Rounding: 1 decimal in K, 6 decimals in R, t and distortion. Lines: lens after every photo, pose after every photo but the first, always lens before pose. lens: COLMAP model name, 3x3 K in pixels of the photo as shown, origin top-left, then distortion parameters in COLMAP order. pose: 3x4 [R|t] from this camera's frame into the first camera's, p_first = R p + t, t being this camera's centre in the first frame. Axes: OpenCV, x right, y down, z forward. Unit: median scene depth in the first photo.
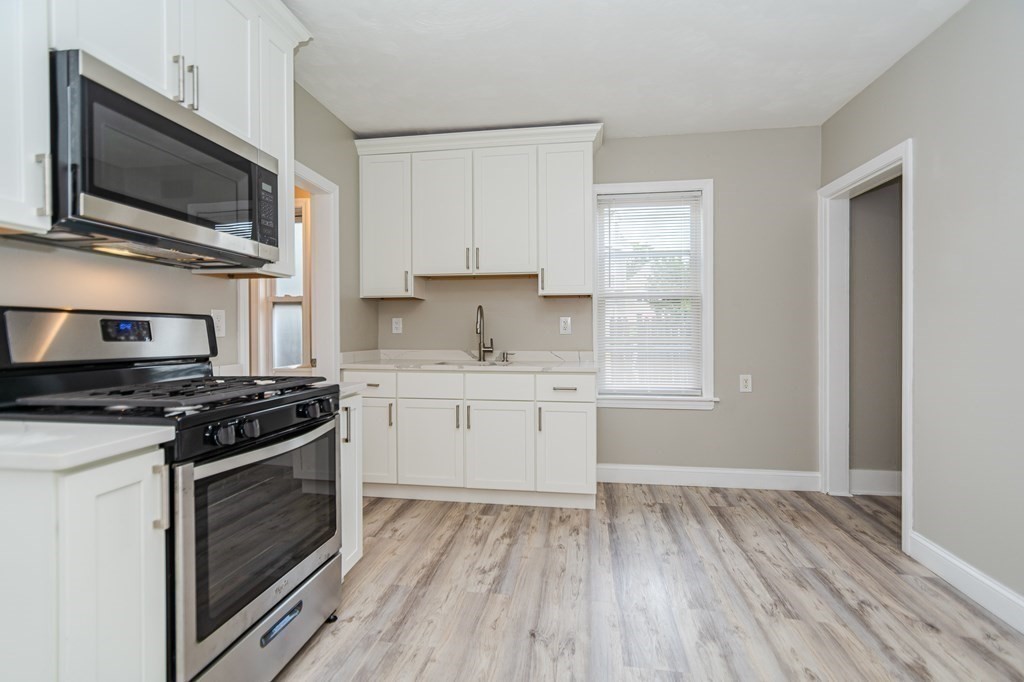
lens RADIAL K [[459.7, 0, 517.8], [0, 459.7, 338.5], [0, 0, 1]] dist [0.004083, -0.001100]
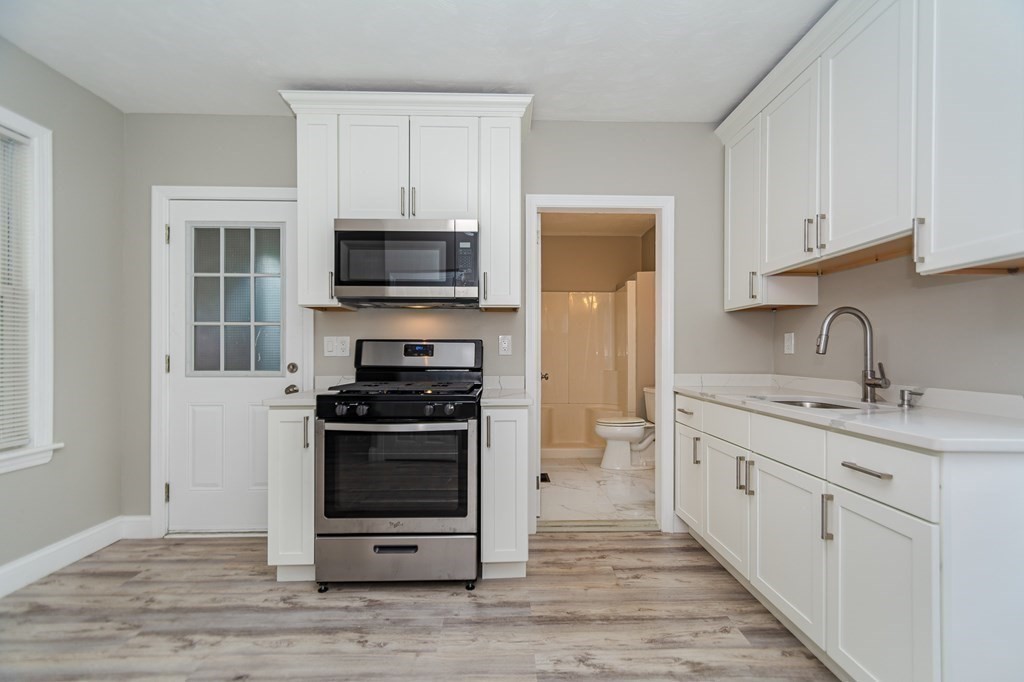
lens RADIAL K [[459.7, 0, 523.7], [0, 459.7, 348.9], [0, 0, 1]] dist [0.004083, -0.001100]
pose [[0.180938, 0.000682, -0.983494, 0.539997], [-0.013153, 0.999912, -0.001727, -0.013619], [0.983406, 0.013248, 0.180931, 0.603780]]
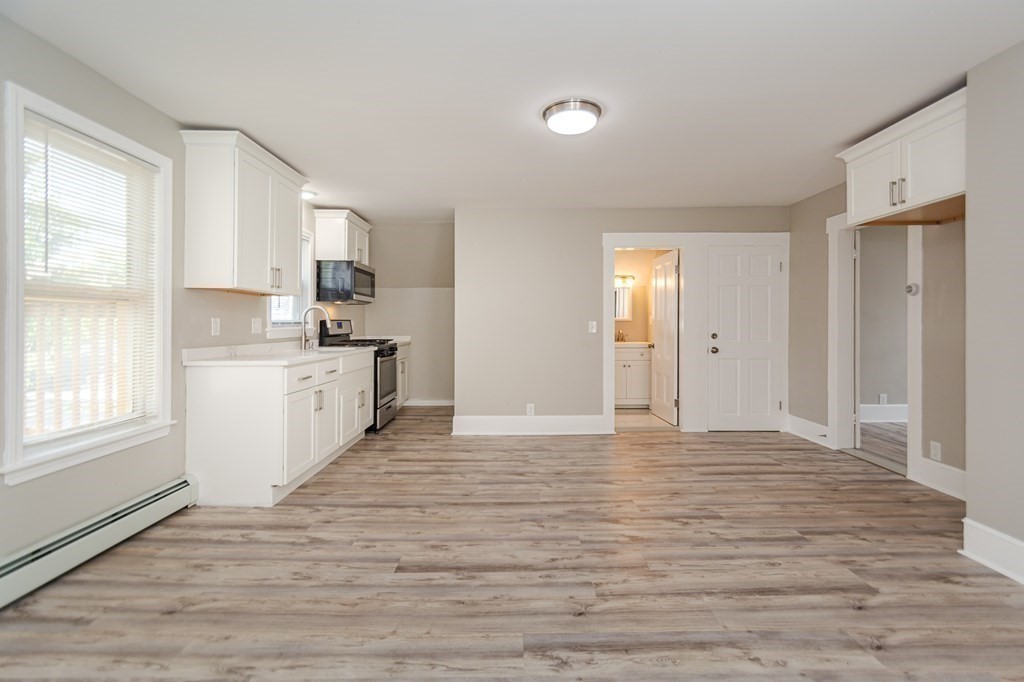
lens RADIAL K [[459.7, 0, 511.6], [0, 459.7, 325.7], [0, 0, 1]] dist [0.004083, -0.001100]
pose [[0.992183, 0.006059, 0.124644, -0.013674], [-0.005344, 0.999967, -0.006067, 0.000176], [-0.124677, 0.005353, 0.992183, -1.408784]]
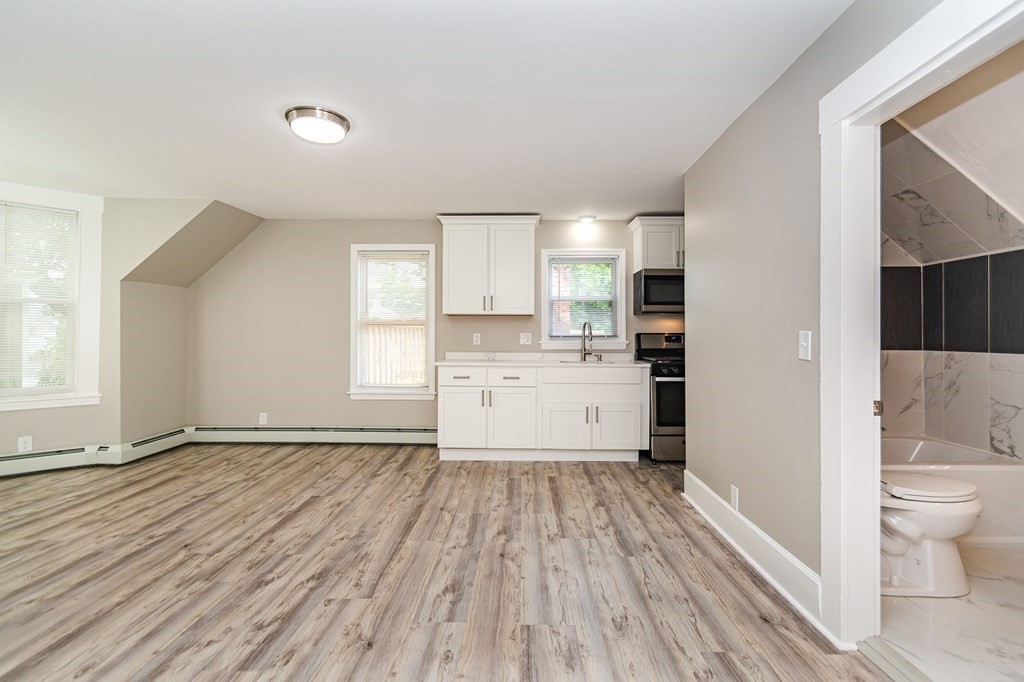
lens RADIAL K [[459.7, 0, 525.2], [0, 459.7, 334.7], [0, 0, 1]] dist [0.004083, -0.001100]
pose [[0.138963, 0.002154, -0.990295, 1.164017], [-0.015347, 0.999882, 0.000021, -0.019919], [0.990179, 0.015195, 0.138979, -0.233059]]
